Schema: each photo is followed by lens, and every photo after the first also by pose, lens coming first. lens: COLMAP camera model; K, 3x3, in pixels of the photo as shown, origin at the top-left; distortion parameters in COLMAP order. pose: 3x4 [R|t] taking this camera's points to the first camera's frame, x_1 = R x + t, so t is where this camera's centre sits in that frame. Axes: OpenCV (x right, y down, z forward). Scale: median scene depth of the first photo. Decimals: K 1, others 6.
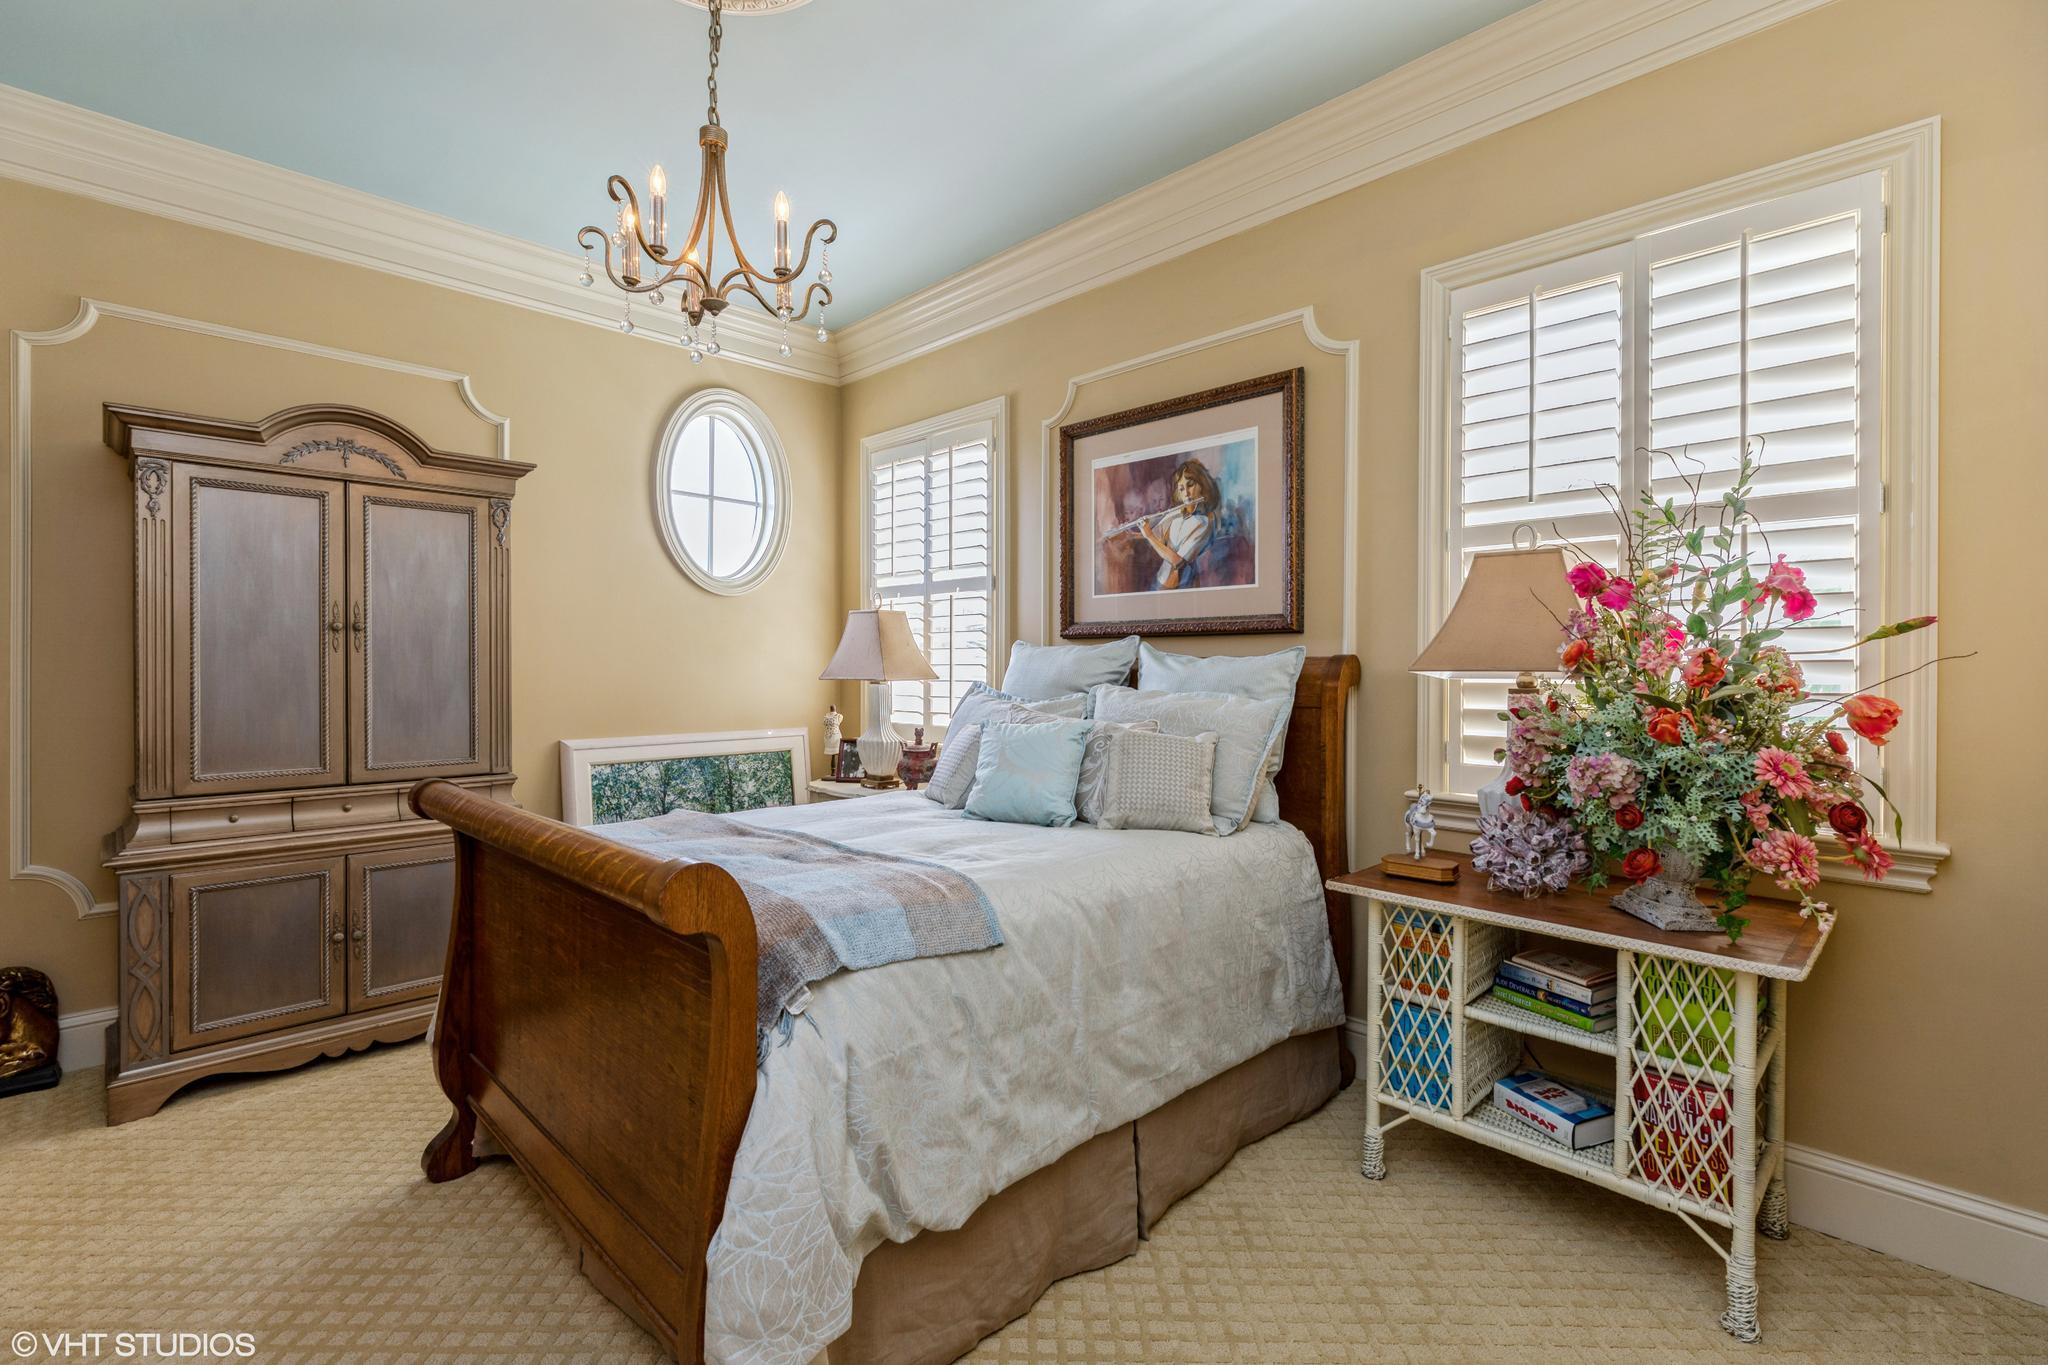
lens RADIAL K [[920.0, 0, 942.2], [0, 920.0, 655.9], [0, 0, 1]] dist [0.002063, 0.000641]
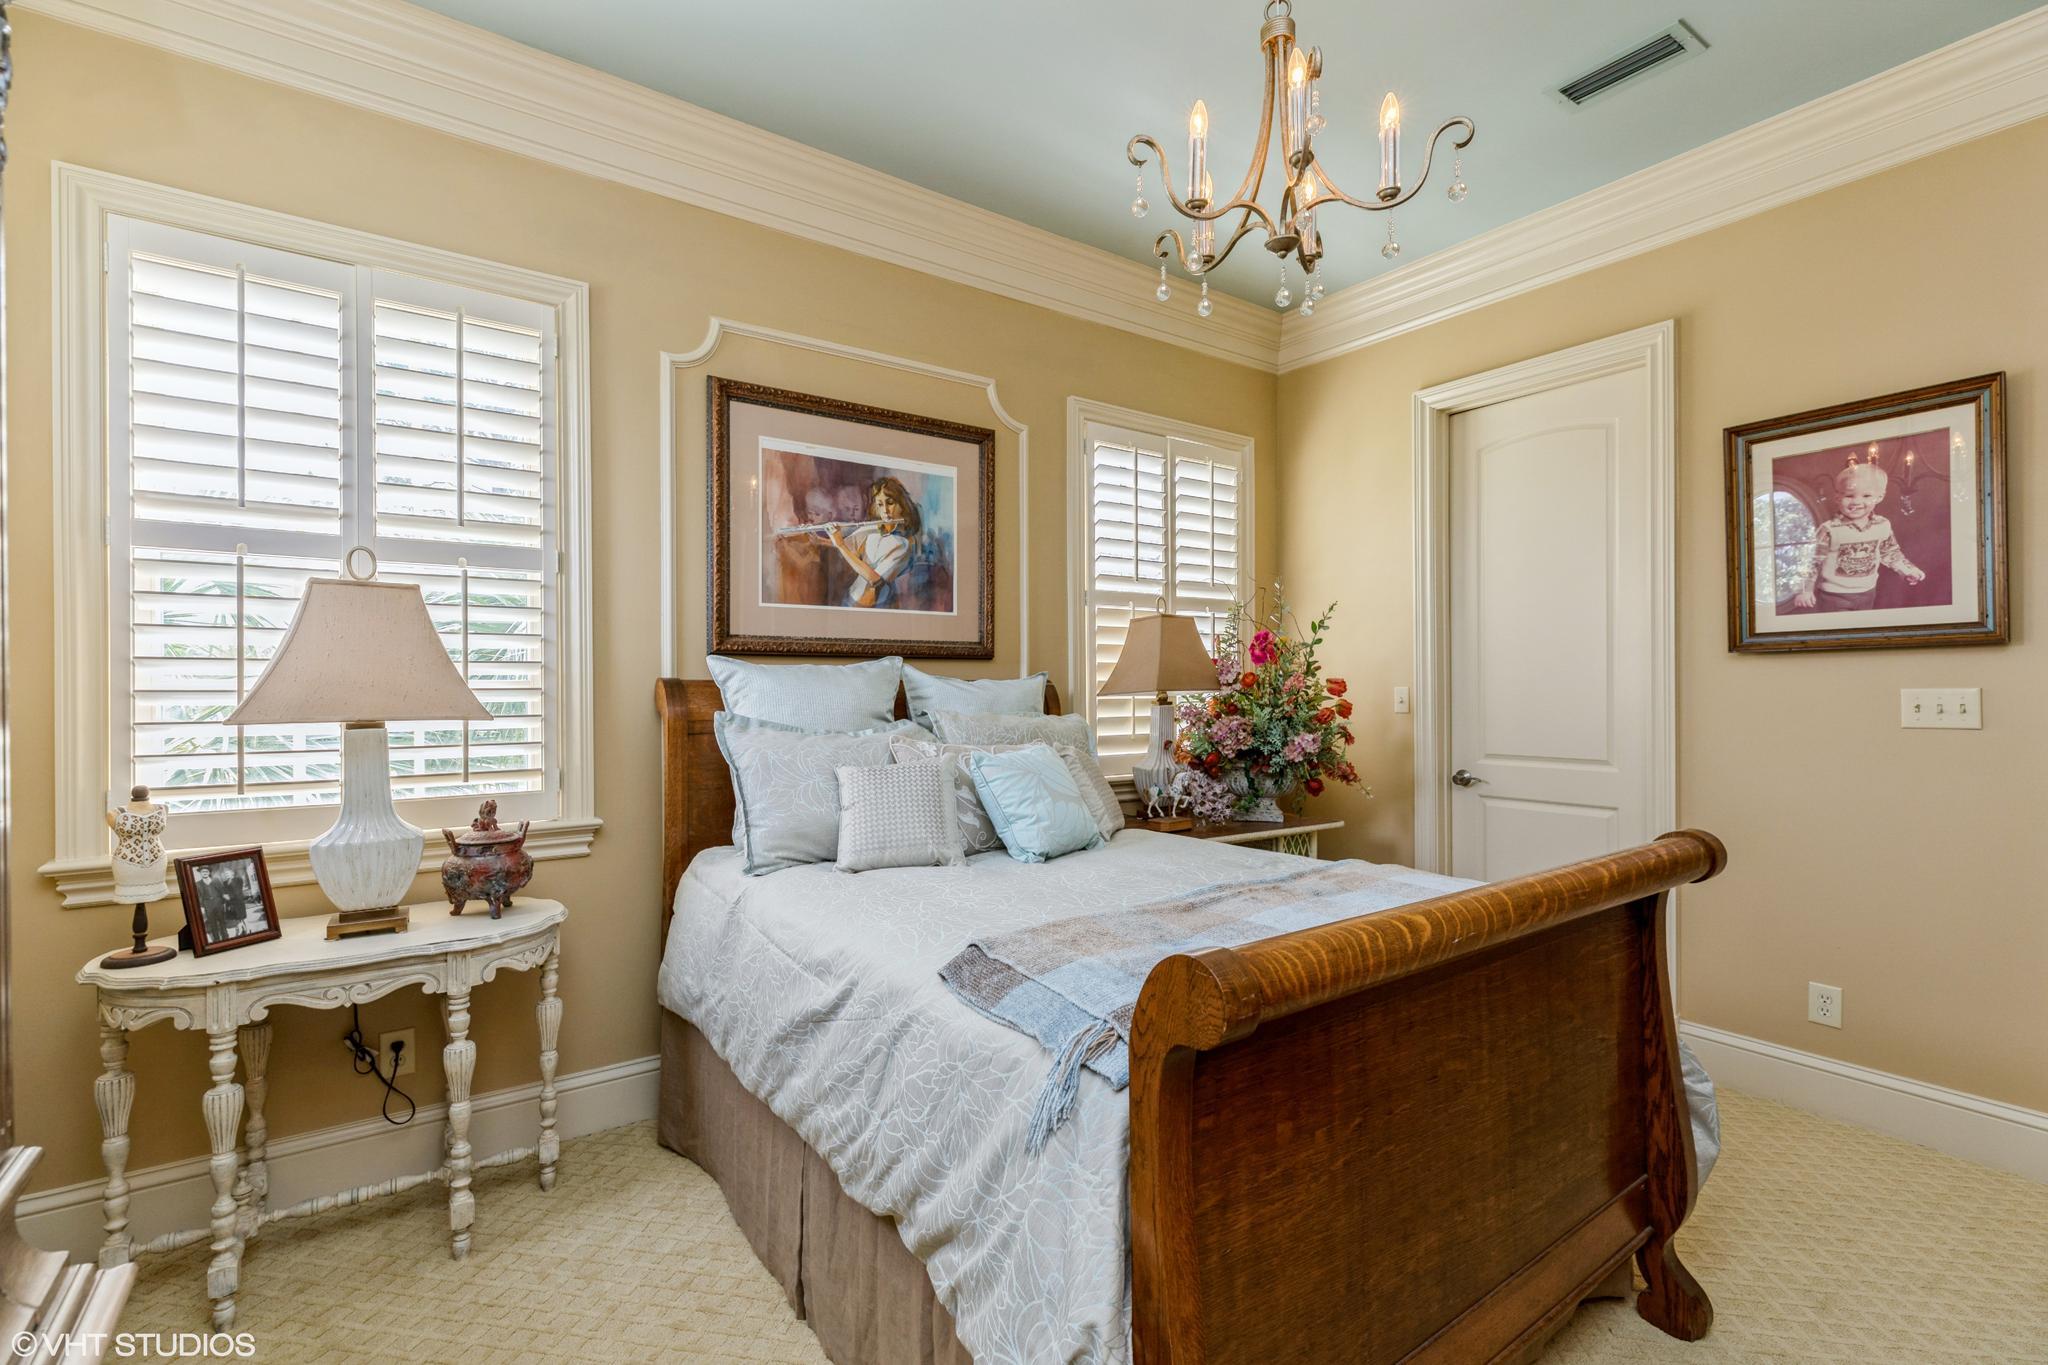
lens RADIAL K [[920.0, 0, 1012.1], [0, 920.0, 679.3], [0, 0, 1]] dist [0.002063, 0.000641]
pose [[0.111037, 0.008845, 0.993777, -0.676366], [-0.004008, 0.999956, -0.008452, 0.008586], [-0.993808, -0.003044, 0.111068, 0.757050]]
